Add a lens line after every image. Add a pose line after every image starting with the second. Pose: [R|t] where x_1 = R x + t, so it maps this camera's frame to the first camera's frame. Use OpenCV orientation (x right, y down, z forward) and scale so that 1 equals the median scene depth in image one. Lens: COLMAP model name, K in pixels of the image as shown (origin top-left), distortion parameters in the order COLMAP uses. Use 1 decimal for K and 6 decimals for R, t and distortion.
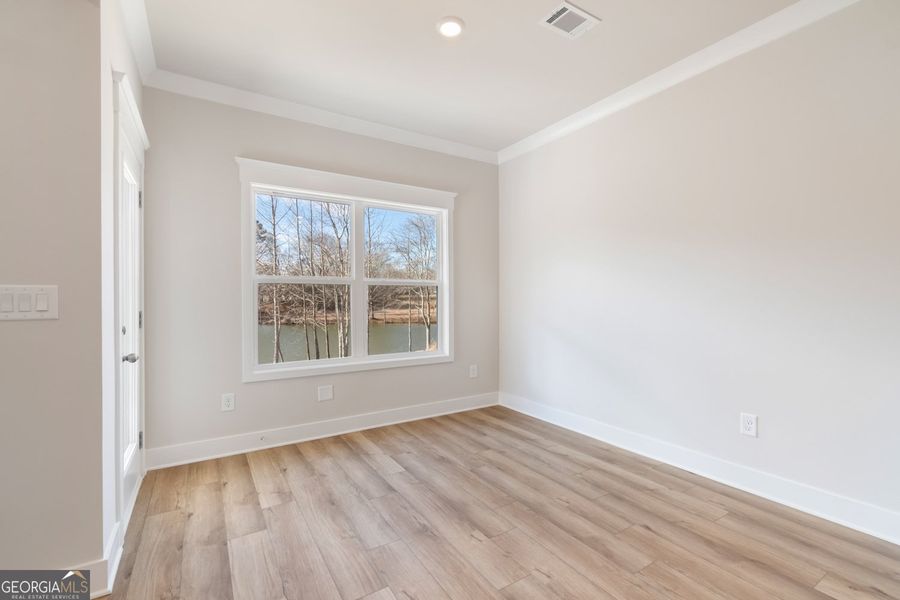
lens RADIAL K [[399.8, 0, 452.6], [0, 399.8, 298.8], [0, 0, 1]] dist [0.003199, -0.001389]
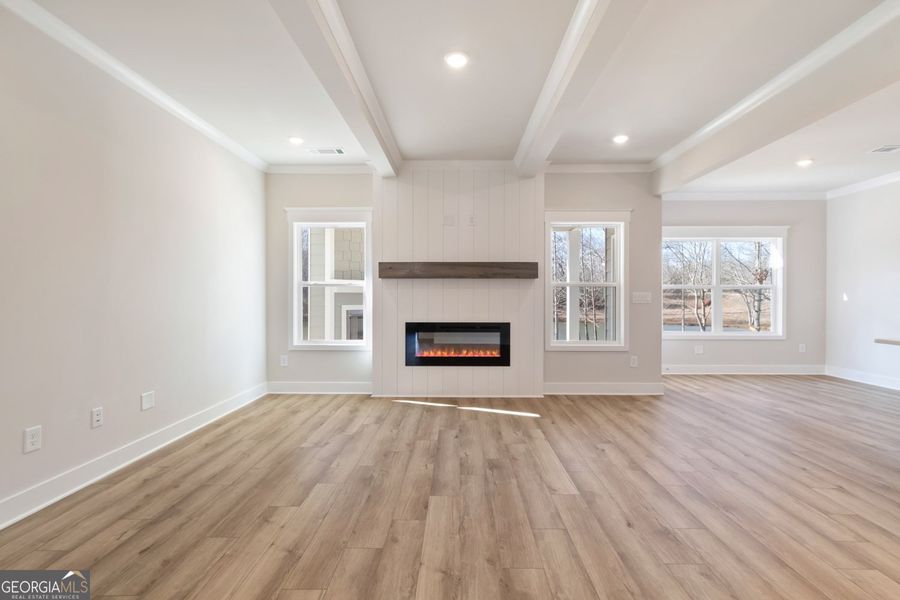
lens RADIAL K [[416.9, 0, 455.7], [0, 416.9, 299.3], [0, 0, 1]] dist [0.002911, 0.001242]
pose [[0.840992, 0.006698, -0.541006, -0.223139], [-0.003932, 0.999973, 0.006267, 0.002372], [0.541033, -0.003143, 0.840995, -1.132808]]
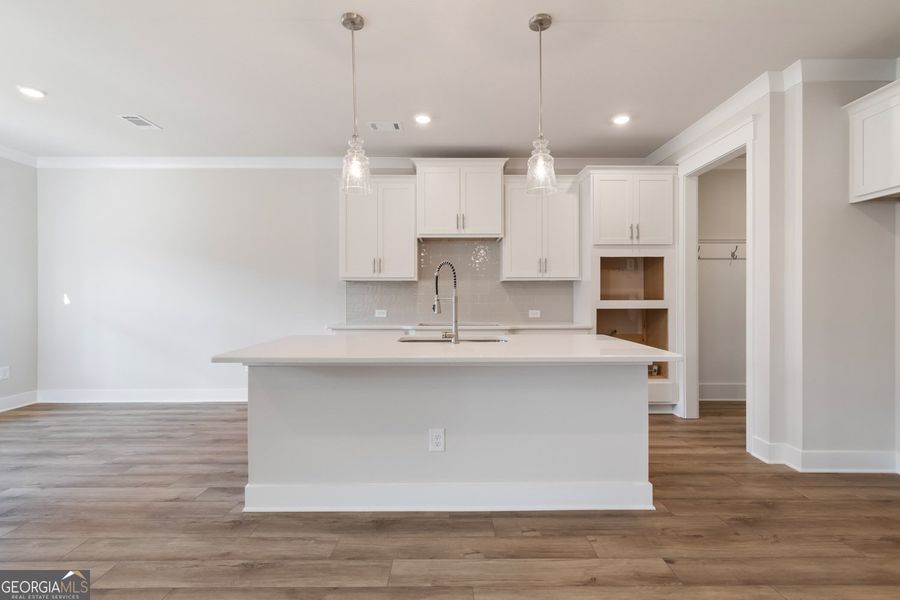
lens RADIAL K [[416.9, 0, 452.7], [0, 416.9, 298.9], [0, 0, 1]] dist [0.002911, 0.001242]
pose [[0.529890, 0.000662, 0.848066, -0.290140], [0.000760, 0.999999, -0.001255, 0.001713], [-0.848066, 0.001309, 0.529889, -0.589965]]
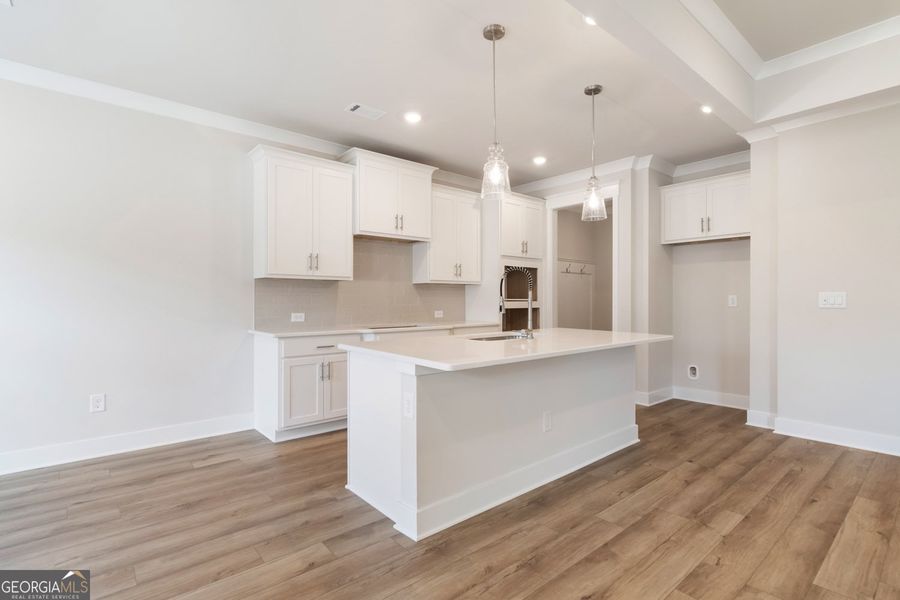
lens RADIAL K [[432.2, 0, 452.2], [0, 432.2, 302.1], [0, 0, 1]] dist [0.001561, -0.001599]
pose [[-0.144361, -0.003082, 0.989520, -0.508594], [0.001242, 0.999994, 0.003296, 0.001081], [-0.989524, 0.001704, -0.144356, 0.078187]]
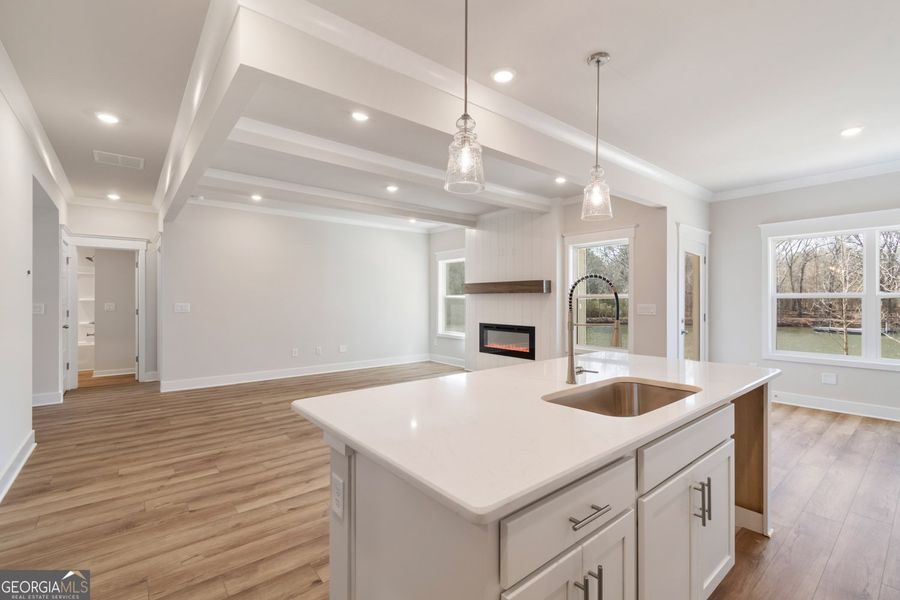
lens RADIAL K [[399.8, 0, 455.8], [0, 399.8, 300.6], [0, 0, 1]] dist [0.003199, -0.001389]
pose [[0.130723, 0.006435, -0.991398, 0.848689], [-0.002352, 0.999978, 0.006180, -0.034662], [0.991416, 0.001524, 0.130735, -0.431019]]
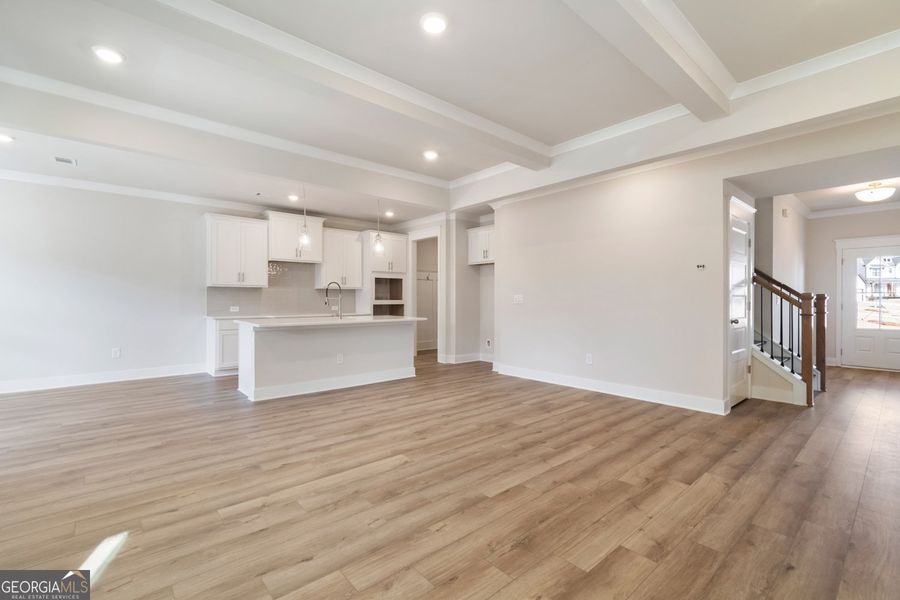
lens RADIAL K [[399.8, 0, 452.2], [0, 399.8, 299.0], [0, 0, 1]] dist [0.003199, -0.001389]
pose [[-0.154240, 0.003633, 0.988027, -1.295243], [-0.000074, 0.999993, -0.003689, 0.006700], [-0.988033, -0.000642, -0.154239, -0.397993]]
